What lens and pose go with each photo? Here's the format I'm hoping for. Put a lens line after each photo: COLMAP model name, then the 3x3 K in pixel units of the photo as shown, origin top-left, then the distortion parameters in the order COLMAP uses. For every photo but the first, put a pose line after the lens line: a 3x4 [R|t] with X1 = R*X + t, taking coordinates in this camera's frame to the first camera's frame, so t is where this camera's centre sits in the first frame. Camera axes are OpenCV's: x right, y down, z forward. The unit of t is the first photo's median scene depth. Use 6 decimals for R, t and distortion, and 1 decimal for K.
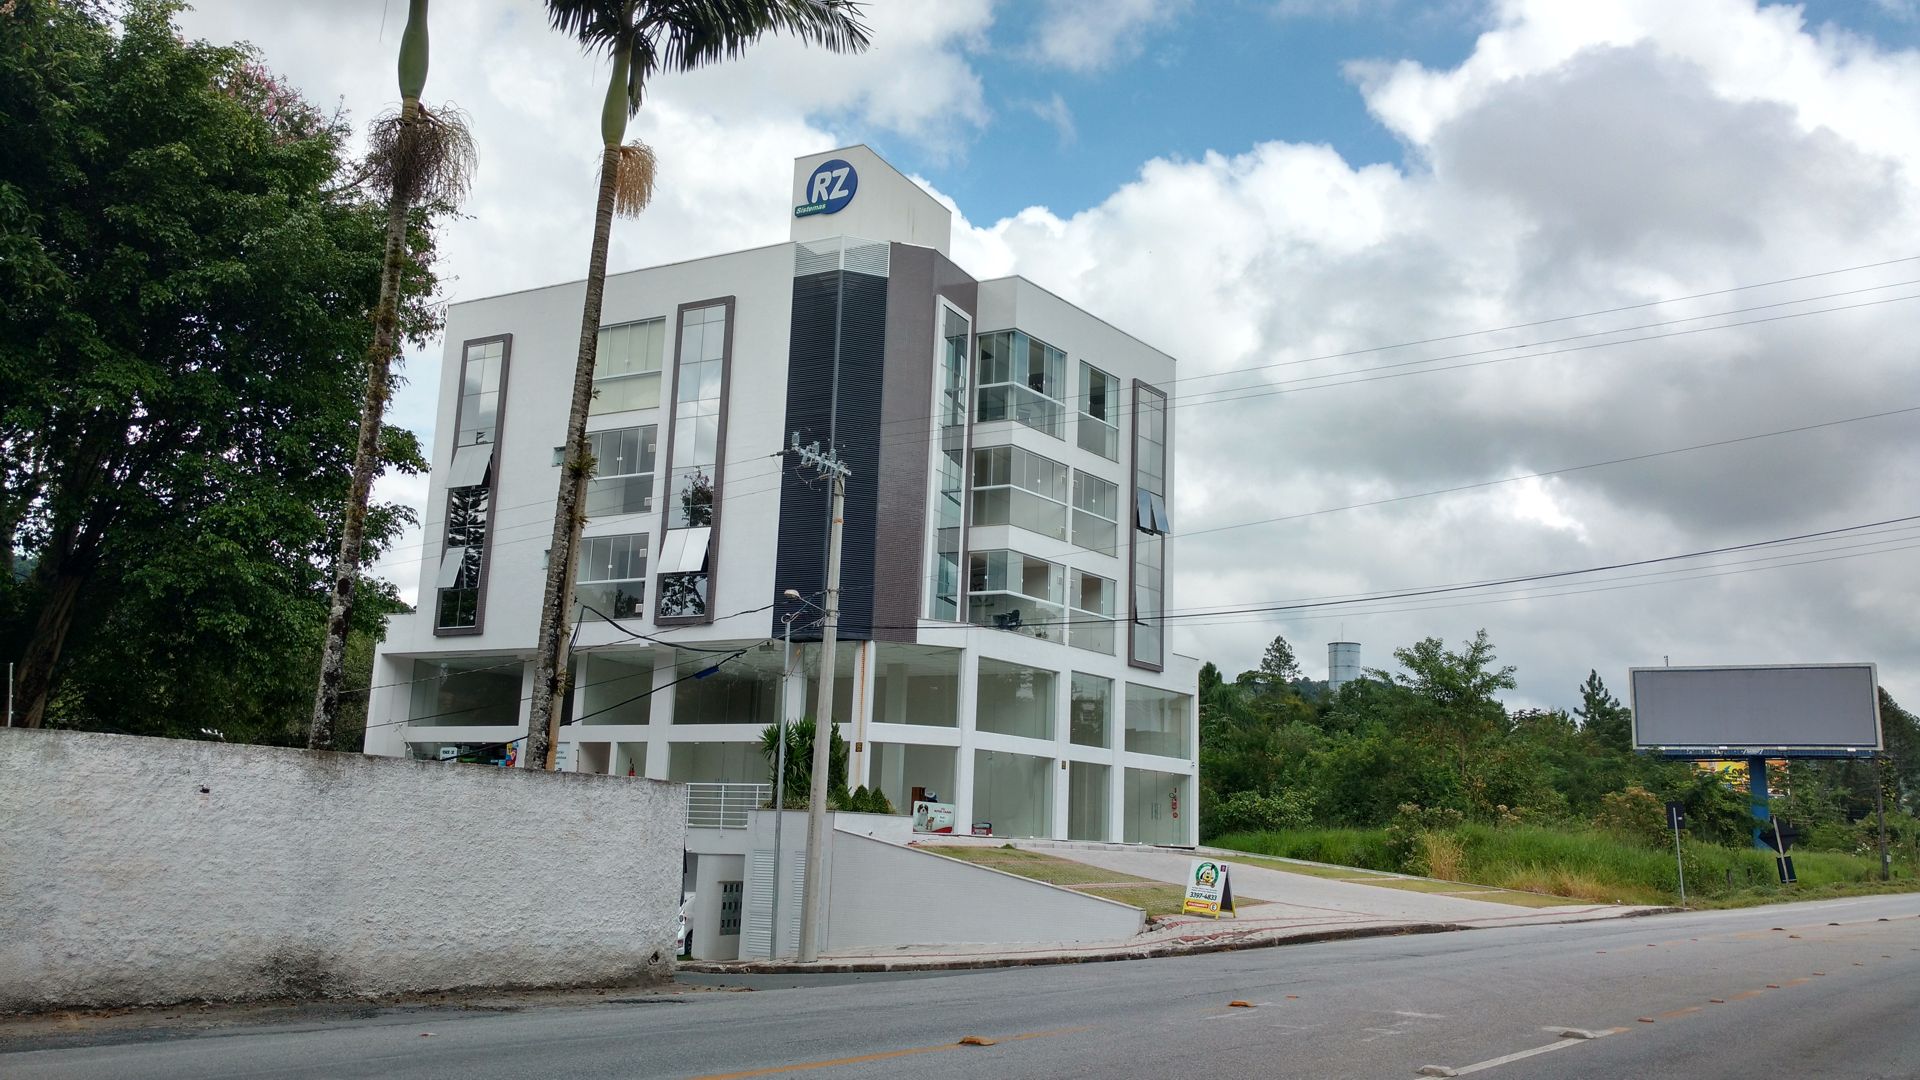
lens RADIAL K [[1528.6, 0, 960.0], [0, 1528.6, 540.0], [0, 0, 1]] dist [-0.002044, 0.007177]
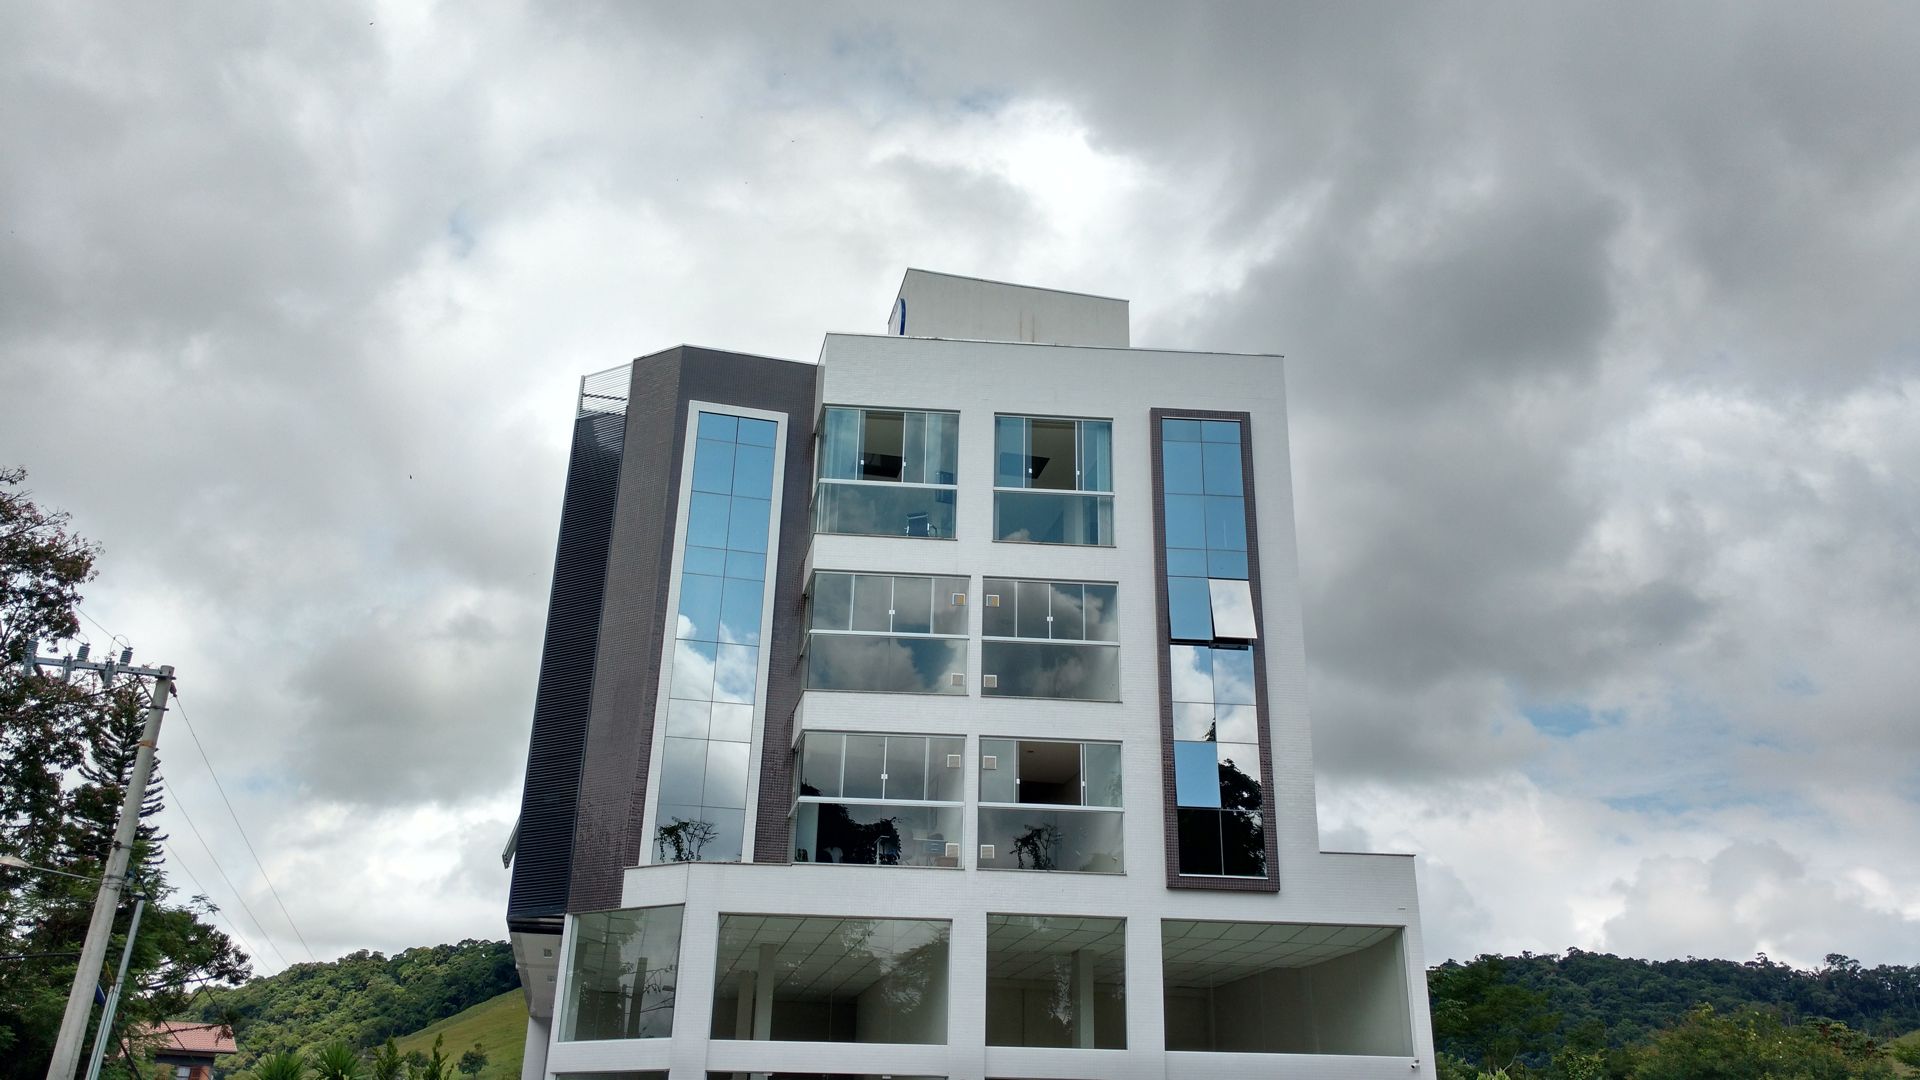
lens RADIAL K [[1528.6, 0, 960.0], [0, 1528.6, 540.0], [0, 0, 1]] dist [-0.002044, 0.007177]
pose [[0.655316, -0.345279, -0.671820, 0.482726], [0.142694, 0.929984, -0.338773, 0.143568], [0.741754, 0.126139, 0.658703, 0.594733]]
